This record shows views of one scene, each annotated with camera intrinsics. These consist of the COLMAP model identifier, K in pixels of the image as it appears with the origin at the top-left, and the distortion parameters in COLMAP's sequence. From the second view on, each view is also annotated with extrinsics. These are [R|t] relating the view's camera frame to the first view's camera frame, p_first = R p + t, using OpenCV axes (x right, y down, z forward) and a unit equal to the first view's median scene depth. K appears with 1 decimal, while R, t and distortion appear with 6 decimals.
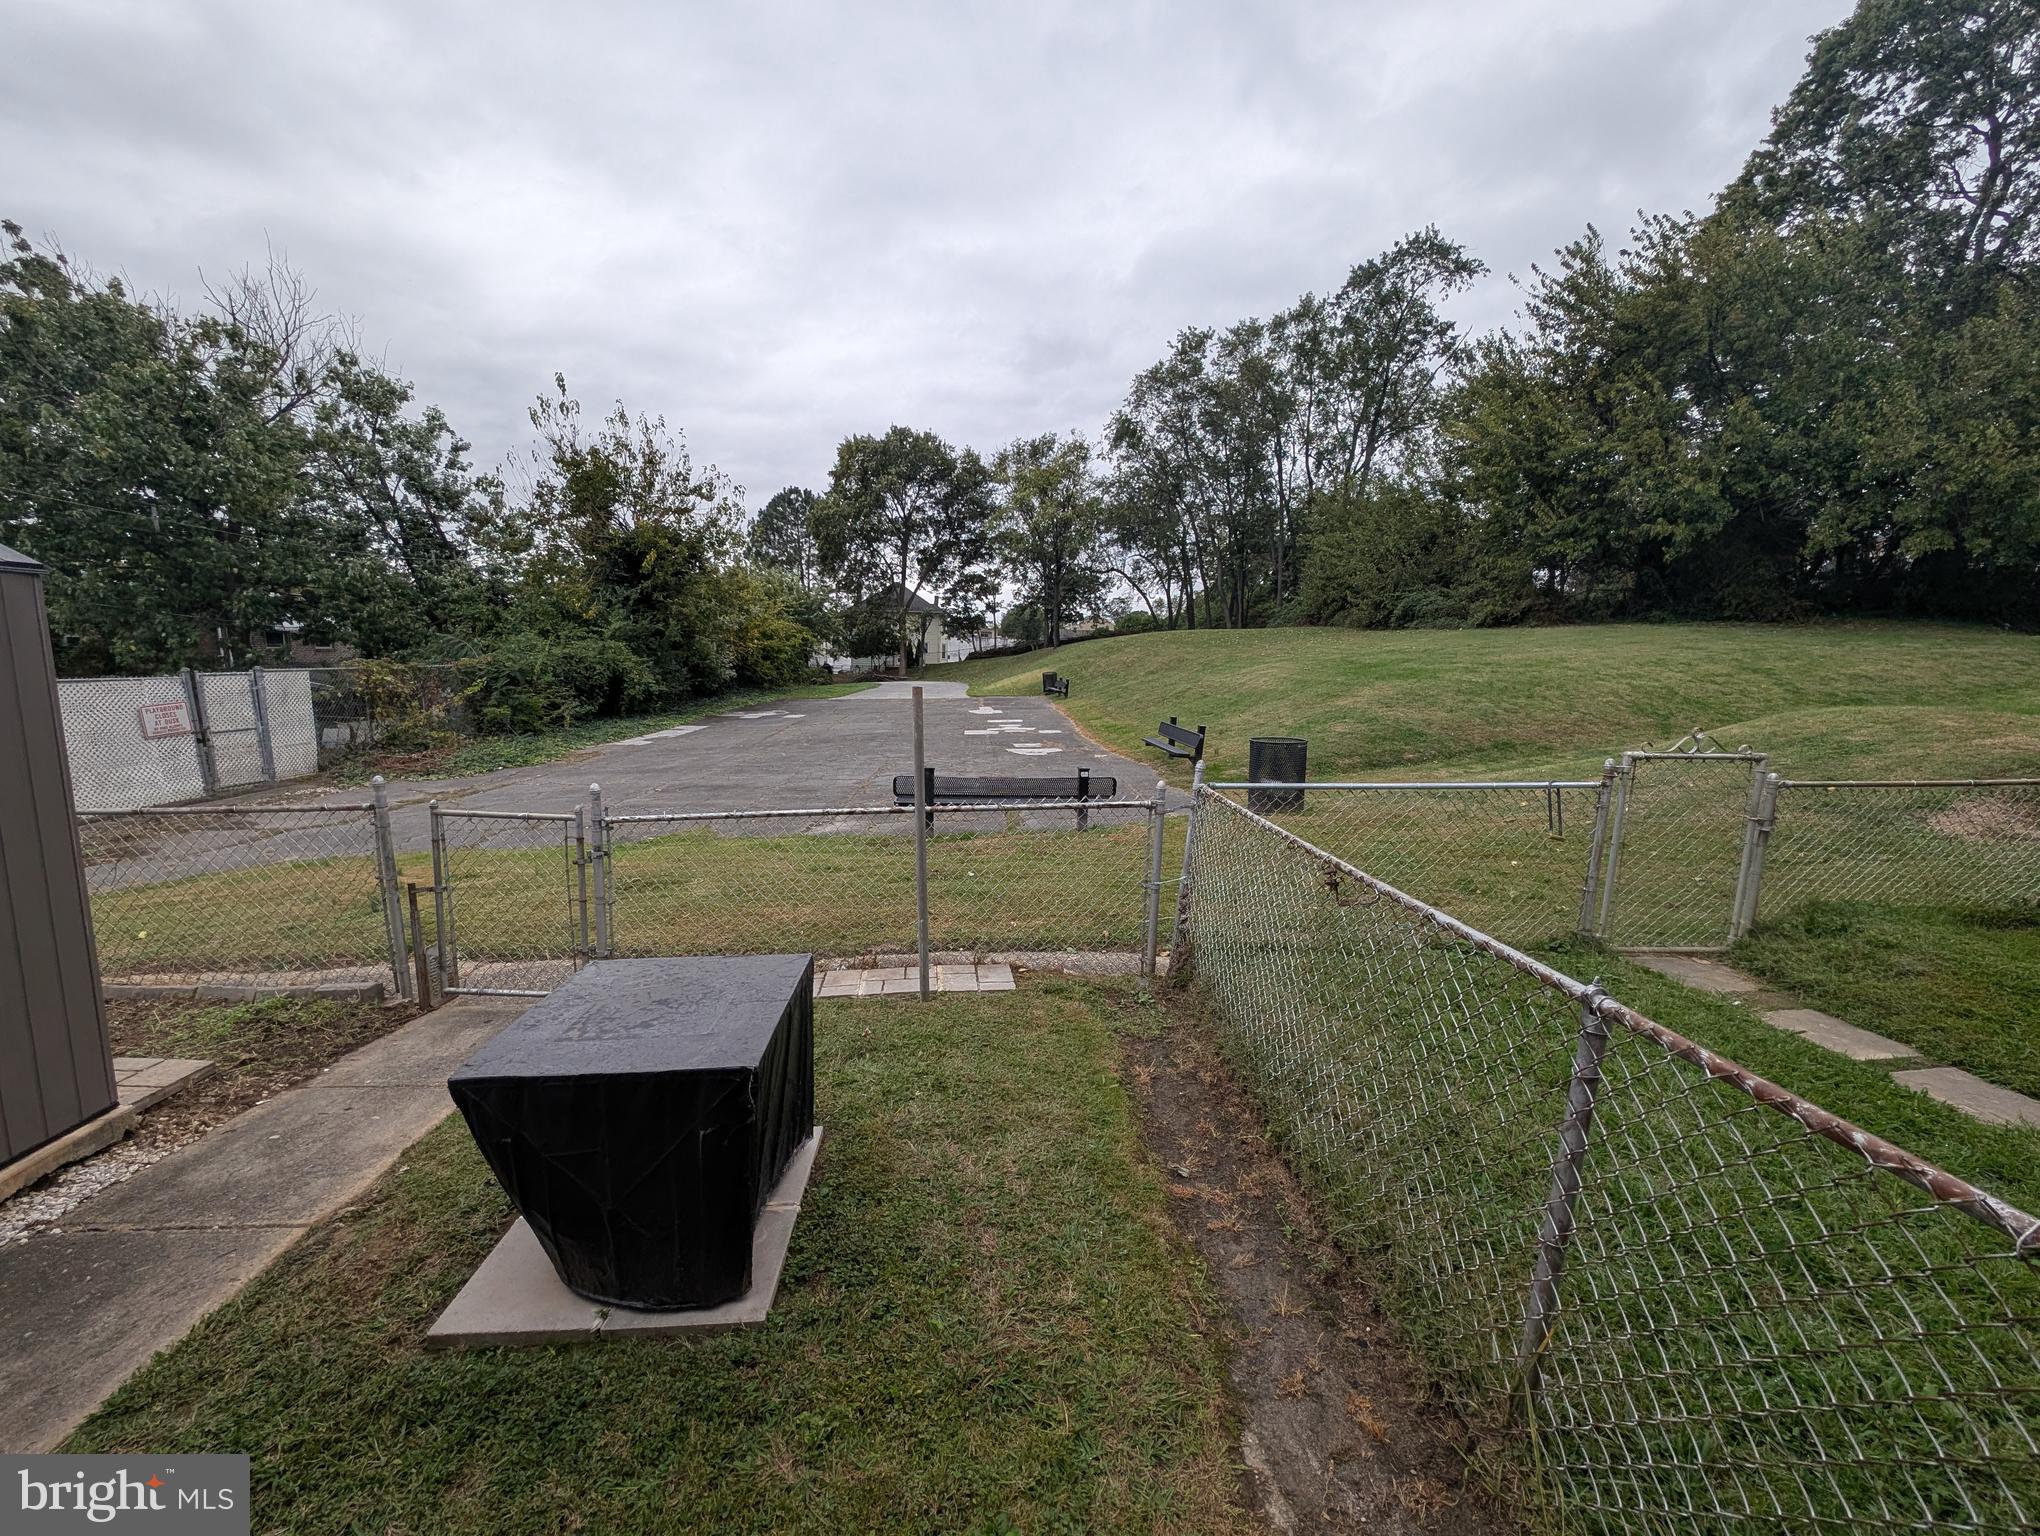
lens RADIAL K [[770.5, 0, 1009.1], [0, 770.5, 763.0], [0, 0, 1]] dist [0.005592, -0.003112]
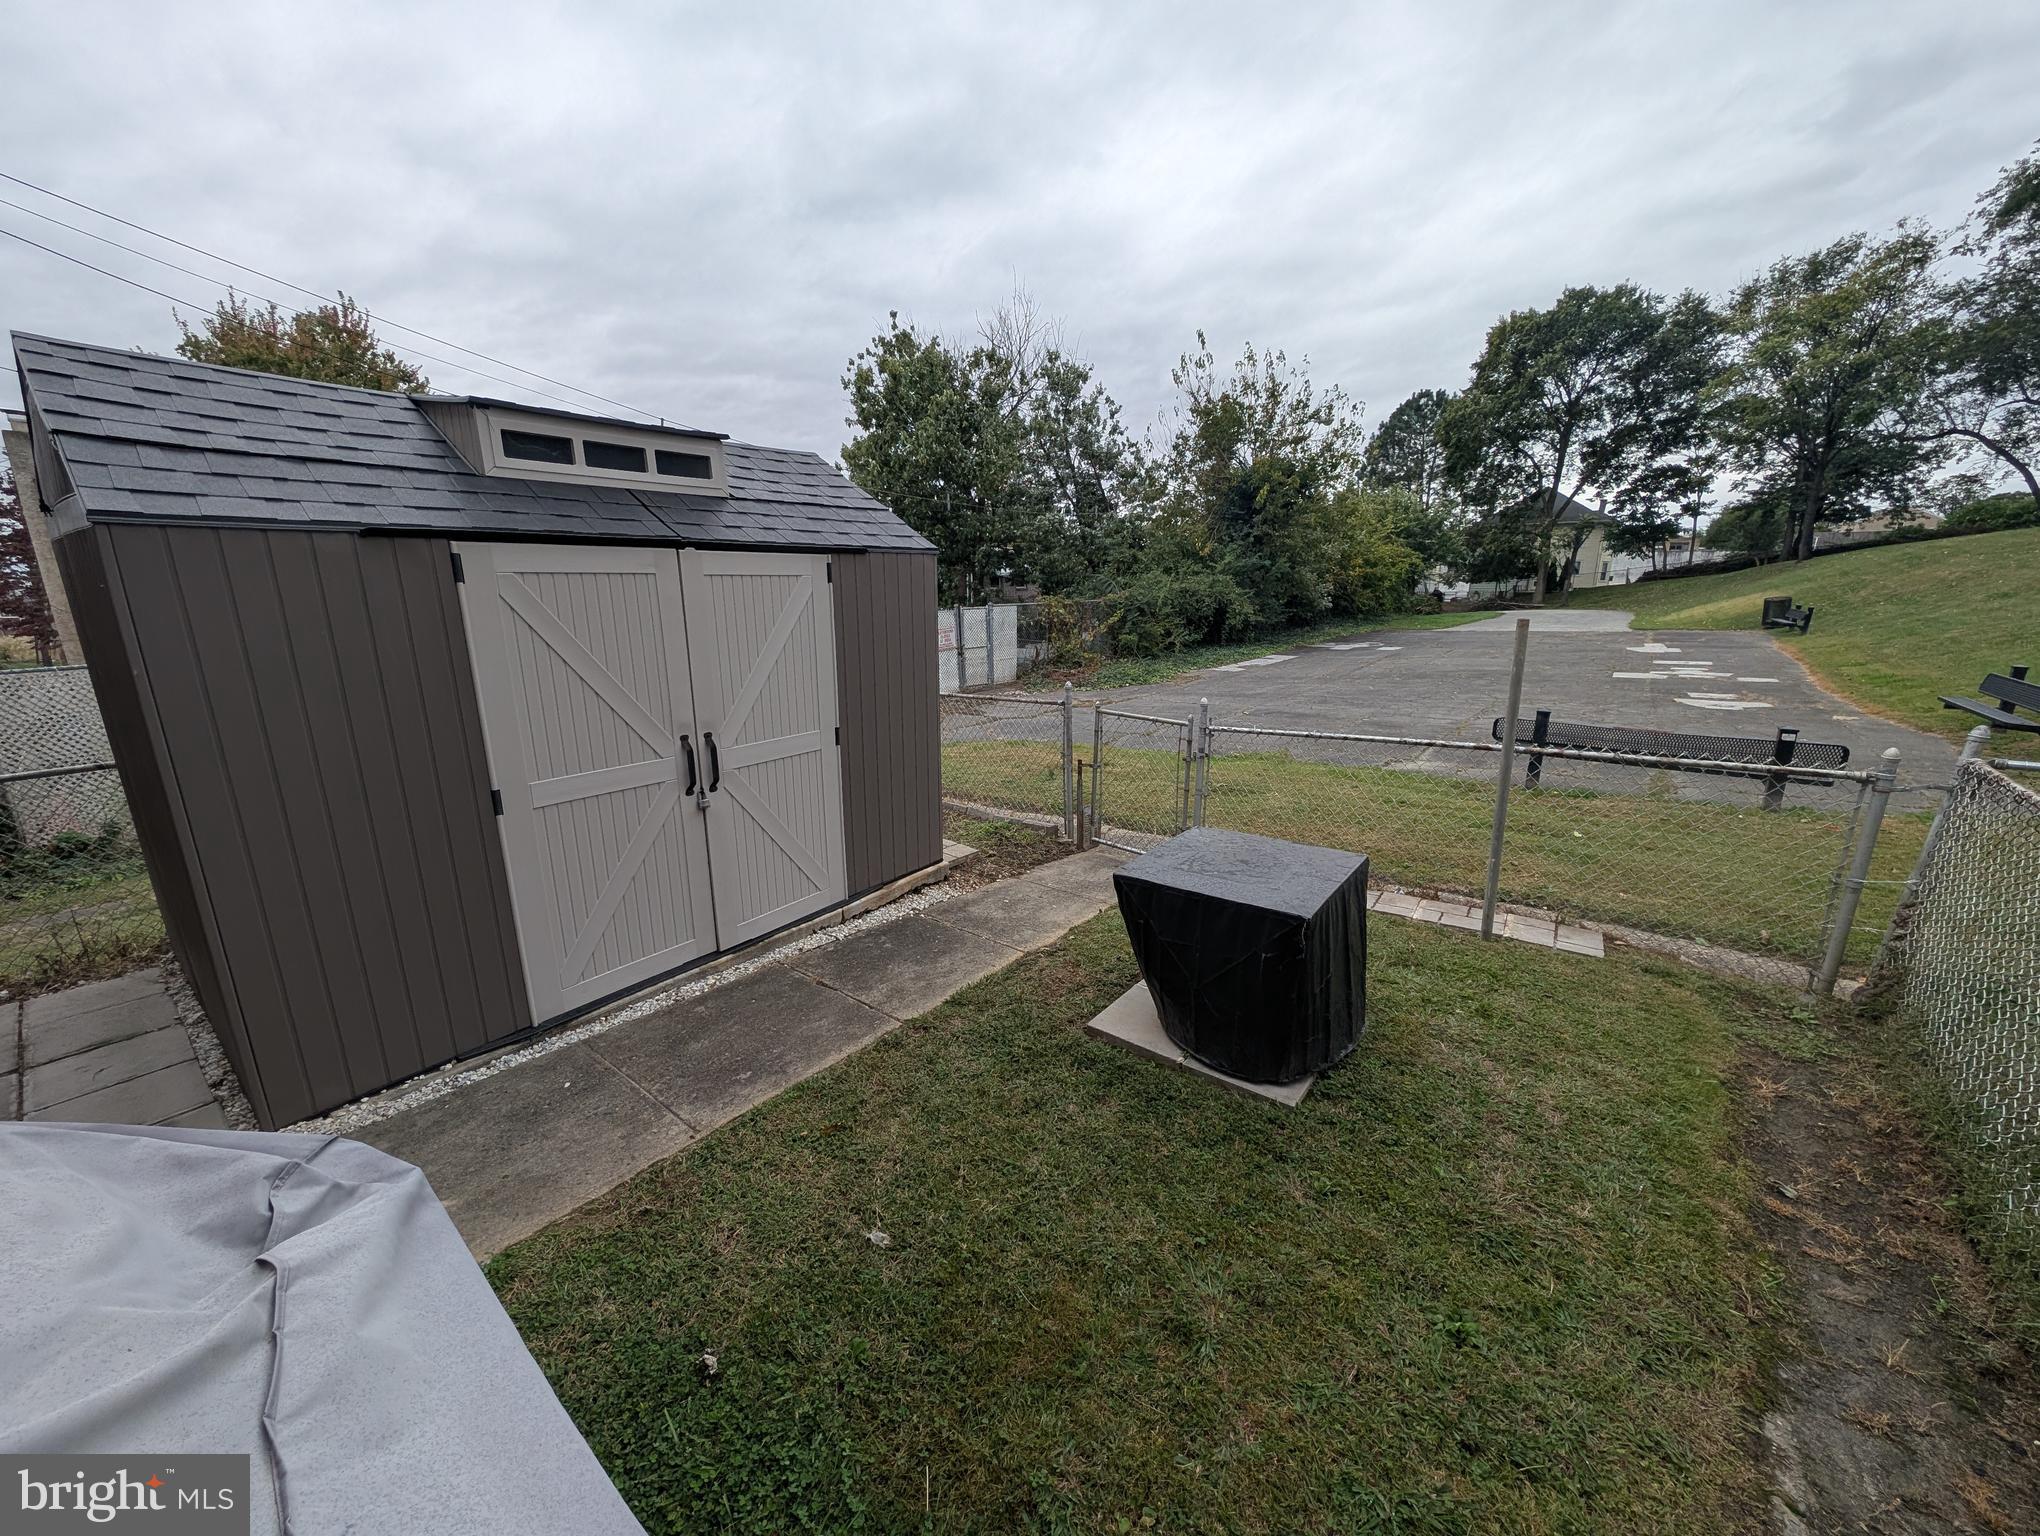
lens RADIAL K [[770.5, 0, 1009.2], [0, 770.5, 781.2], [0, 0, 1]] dist [0.005592, -0.003112]
pose [[0.747830, 0.140055, -0.648949, 0.042675], [-0.066902, 0.988417, 0.136221, 0.009584], [0.660511, -0.058454, 0.748538, -0.120347]]
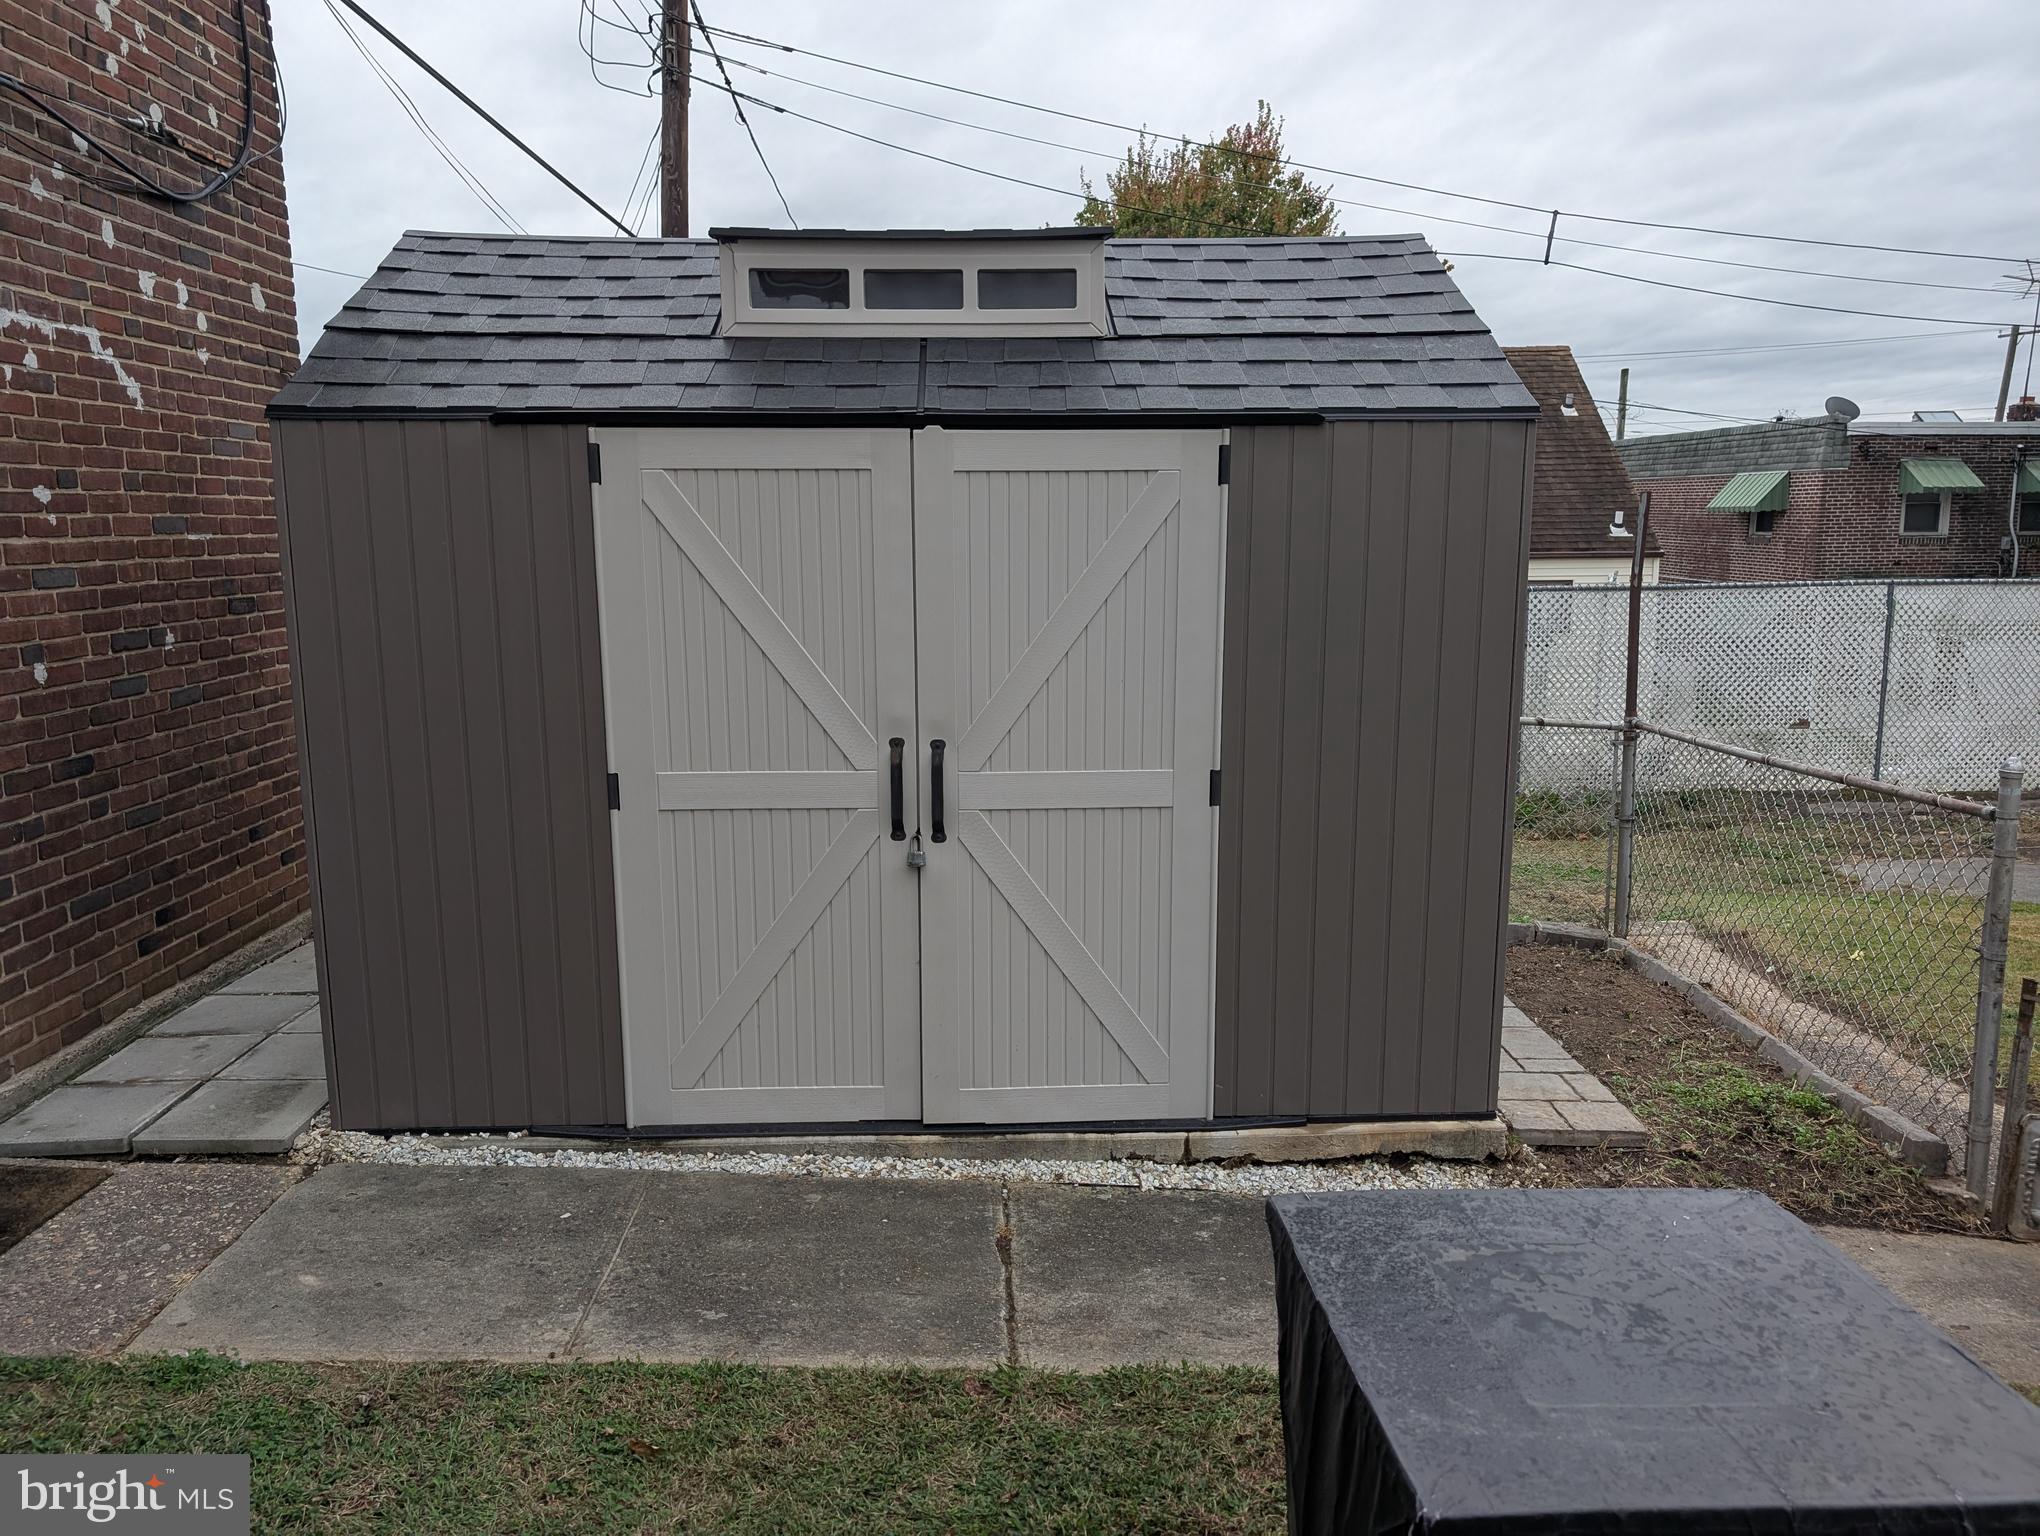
lens RADIAL K [[1475.7, 0, 1018.3], [0, 1475.7, 785.6], [0, 0, 1]] dist [0.031988, -0.025053]
pose [[-0.043522, 0.150423, -0.987663, 0.151410], [-0.130730, 0.979242, 0.154901, -0.024174], [0.990462, 0.135859, -0.022954, 0.308955]]
